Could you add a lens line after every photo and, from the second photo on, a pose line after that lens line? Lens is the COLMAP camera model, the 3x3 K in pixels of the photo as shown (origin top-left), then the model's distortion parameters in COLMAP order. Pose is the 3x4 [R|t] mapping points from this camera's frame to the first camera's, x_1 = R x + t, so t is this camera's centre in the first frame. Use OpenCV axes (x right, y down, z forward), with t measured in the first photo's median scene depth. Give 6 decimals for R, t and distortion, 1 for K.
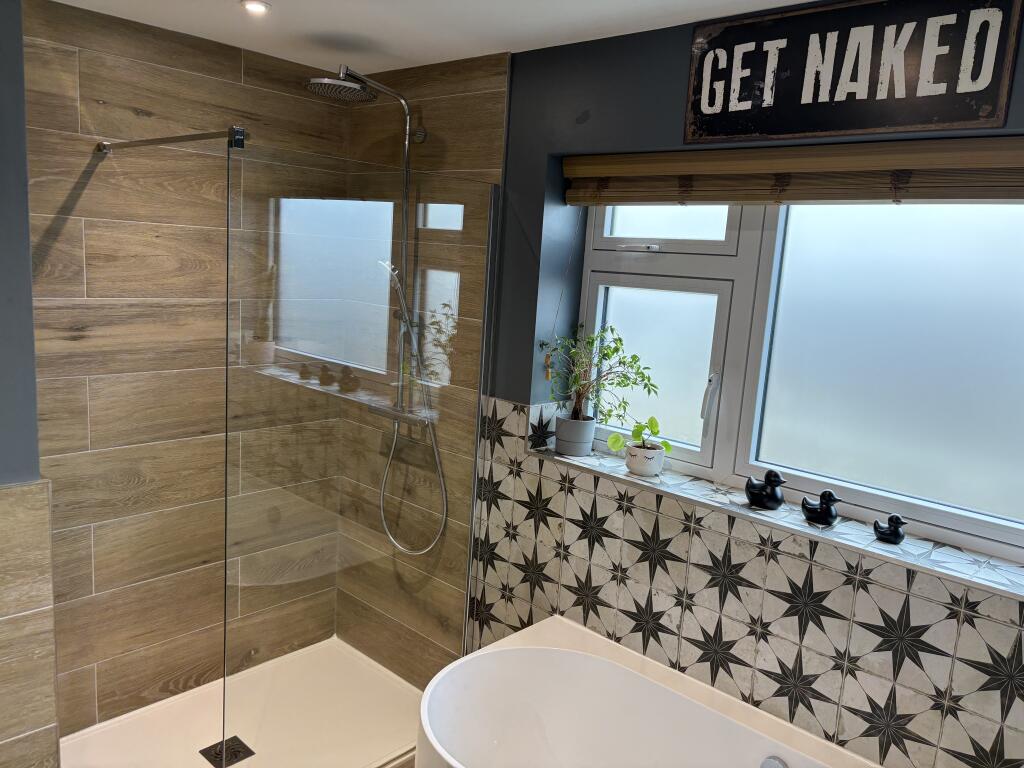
lens RADIAL K [[779.8, 0, 504.8], [0, 779.8, 385.6], [0, 0, 1]] dist [0.030627, -0.024399]
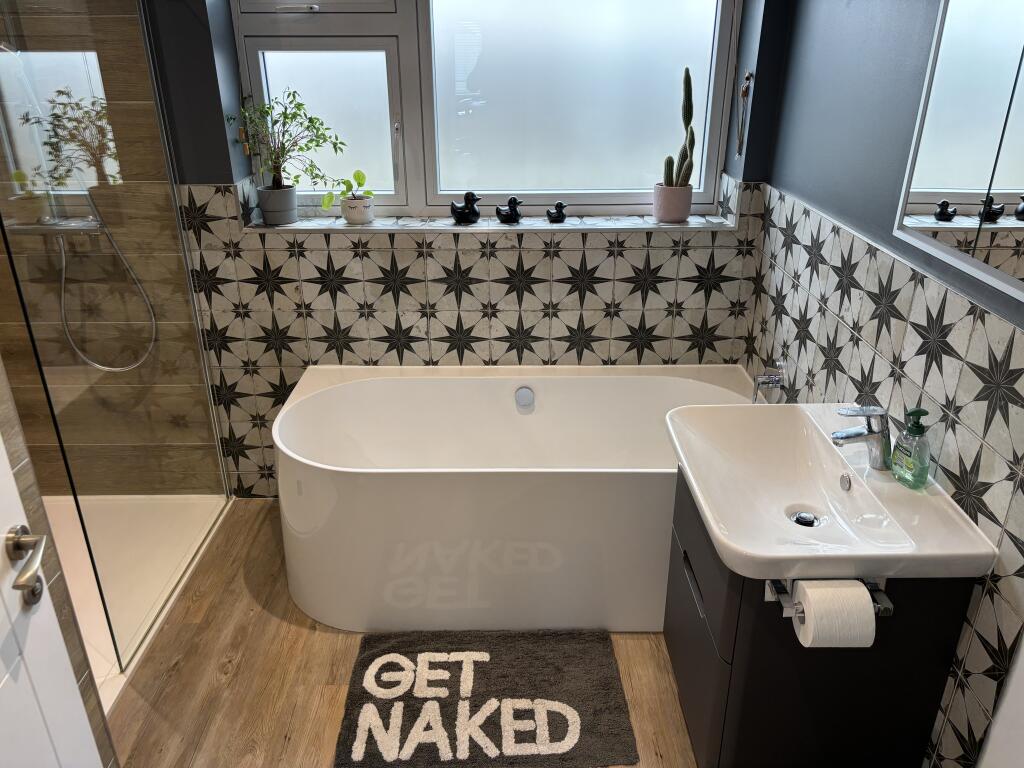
lens RADIAL K [[779.8, 0, 511.9], [0, 779.8, 388.2], [0, 0, 1]] dist [0.030627, -0.024399]
pose [[0.724081, -0.348021, 0.595473, -0.440462], [0.164311, 0.925544, 0.341131, -0.019092], [-0.669857, -0.149163, 0.727353, -0.033210]]
